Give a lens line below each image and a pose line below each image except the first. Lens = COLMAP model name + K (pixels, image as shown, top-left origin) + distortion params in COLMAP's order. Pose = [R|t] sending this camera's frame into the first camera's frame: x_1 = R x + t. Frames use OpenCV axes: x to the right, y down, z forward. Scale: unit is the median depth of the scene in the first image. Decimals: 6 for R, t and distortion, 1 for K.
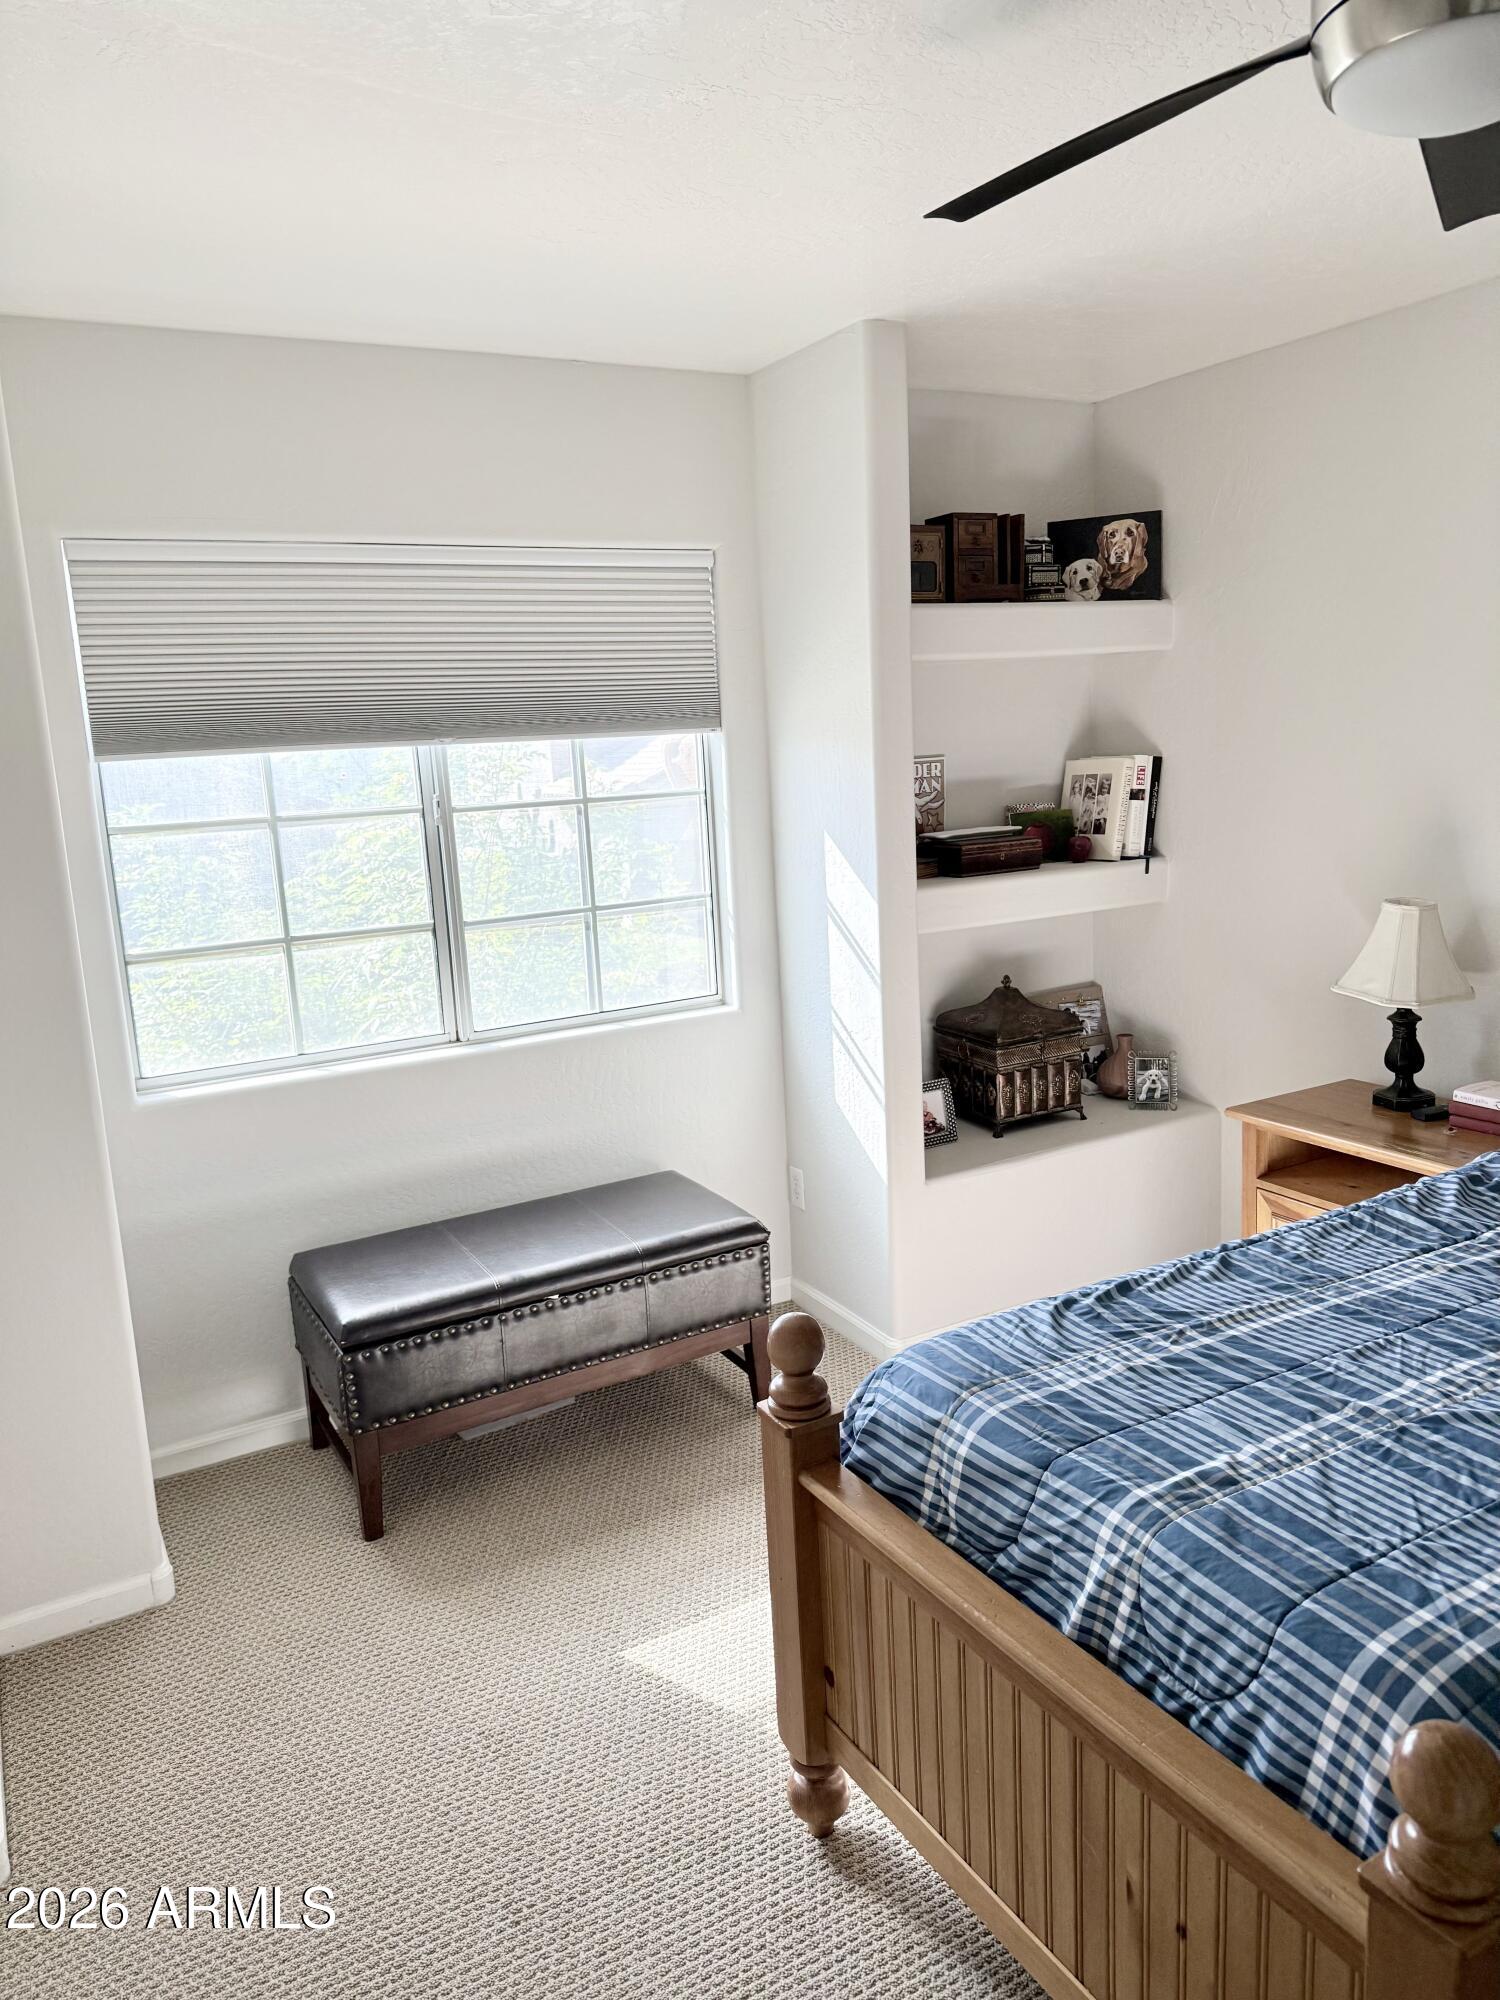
lens RADIAL K [[1404.6, 0, 758.4], [0, 1404.6, 1008.2], [0, 0, 1]] dist [-0.008711, -0.002276]
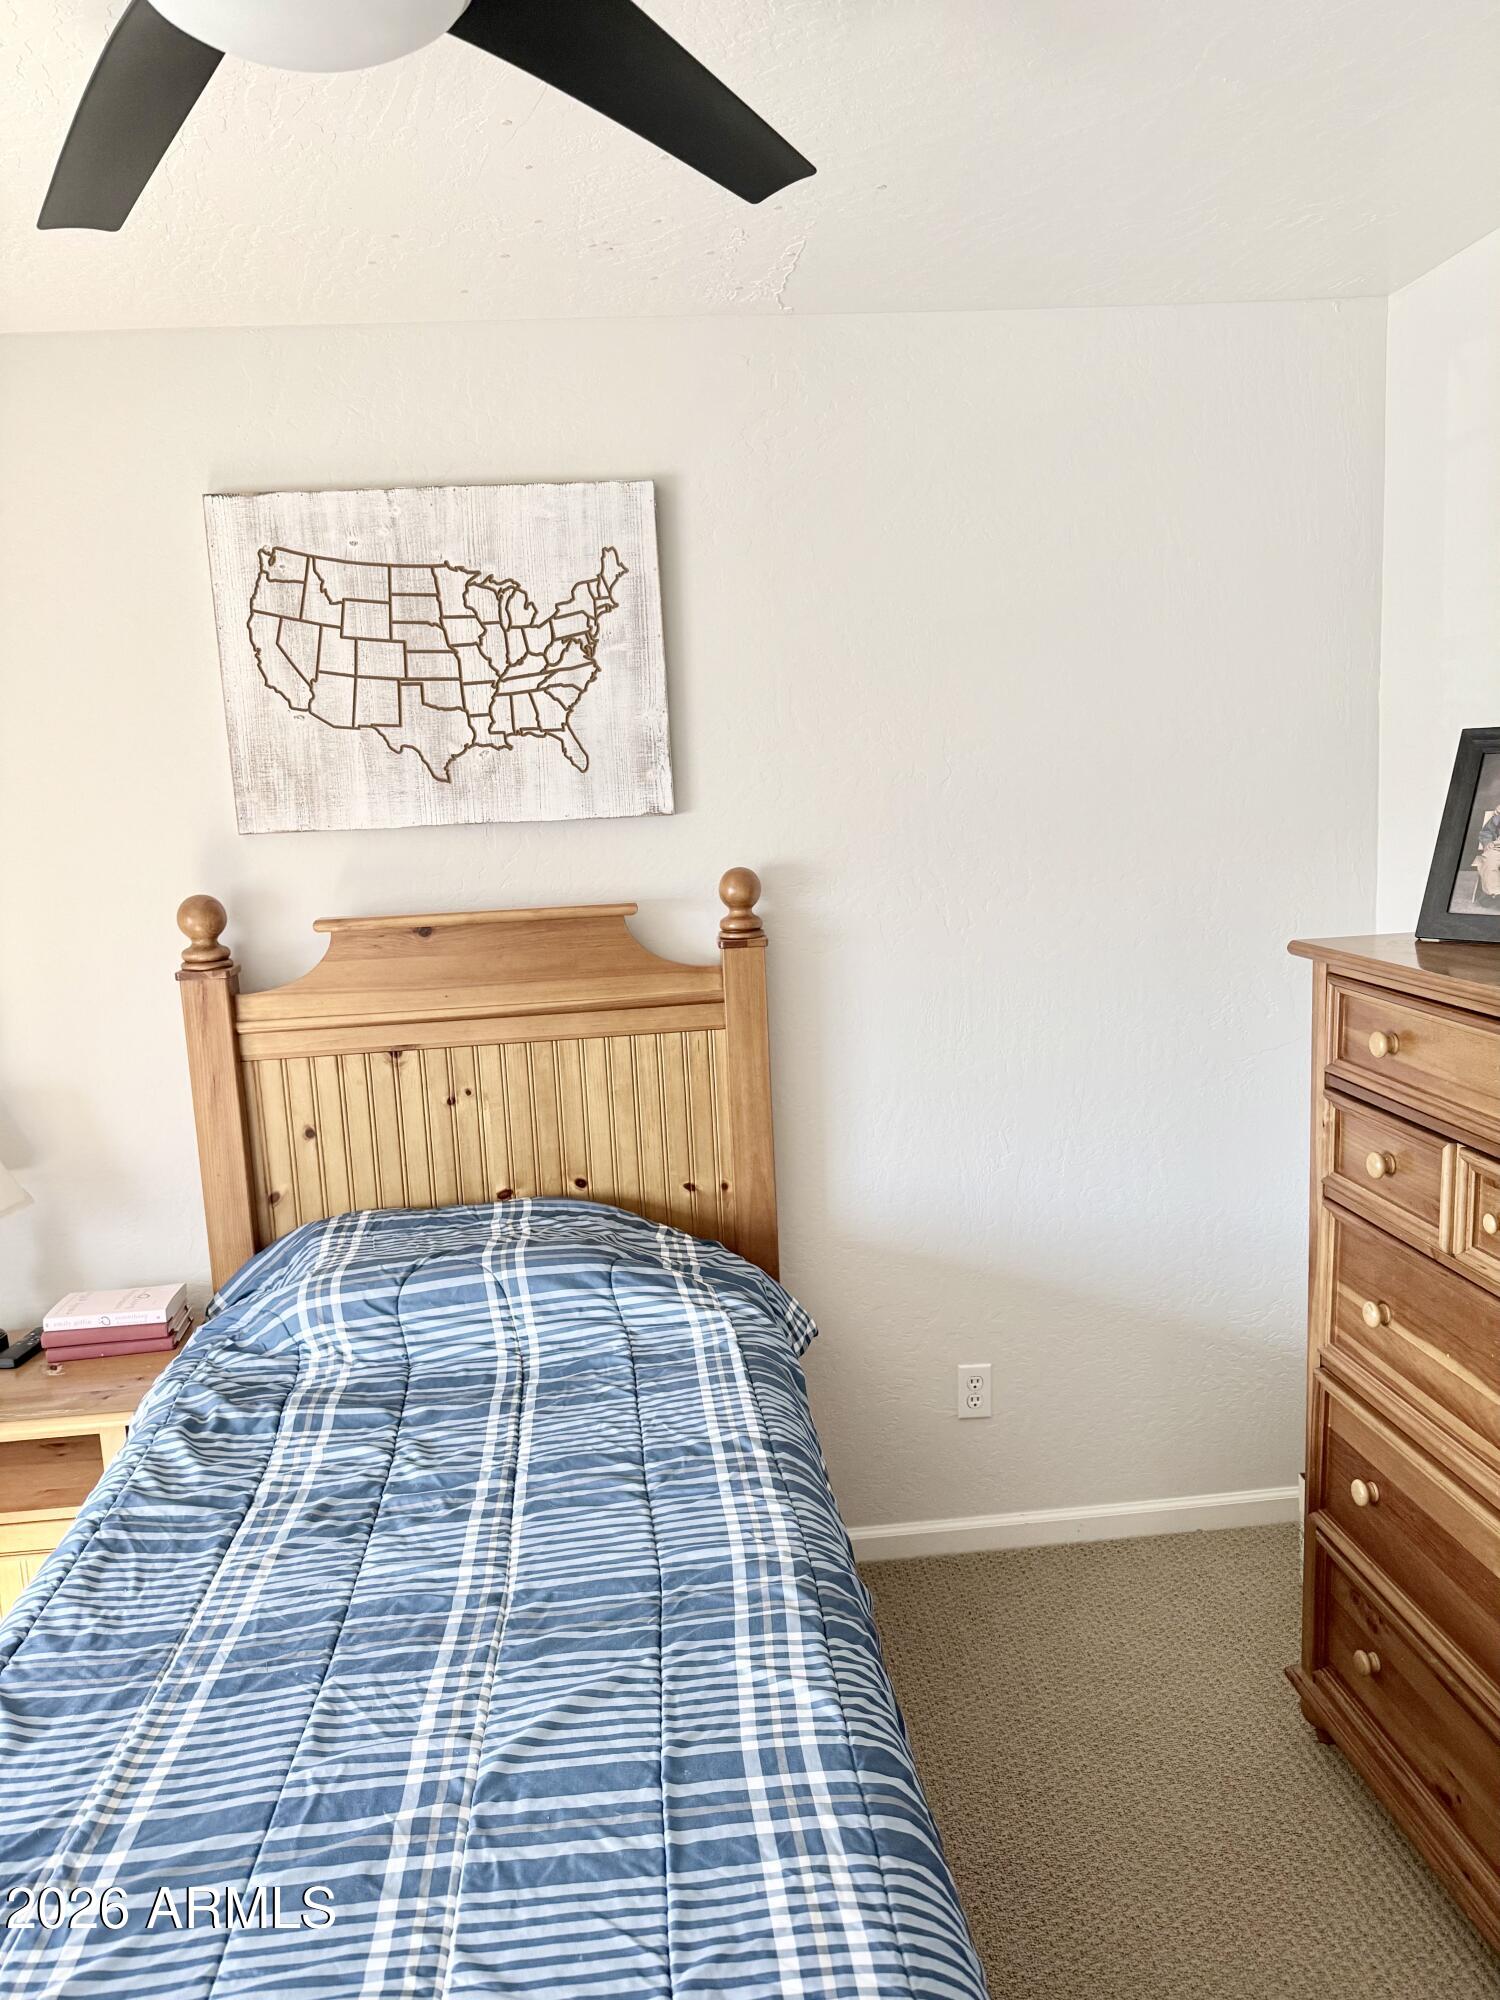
lens RADIAL K [[1404.6, 0, 758.4], [0, 1404.6, 1008.2], [0, 0, 1]] dist [-0.008711, -0.002276]
pose [[0.412606, -0.109860, 0.904261, -0.079630], [0.205781, 0.978280, 0.024957, -0.087231], [-0.887362, 0.175783, 0.426251, 0.413475]]
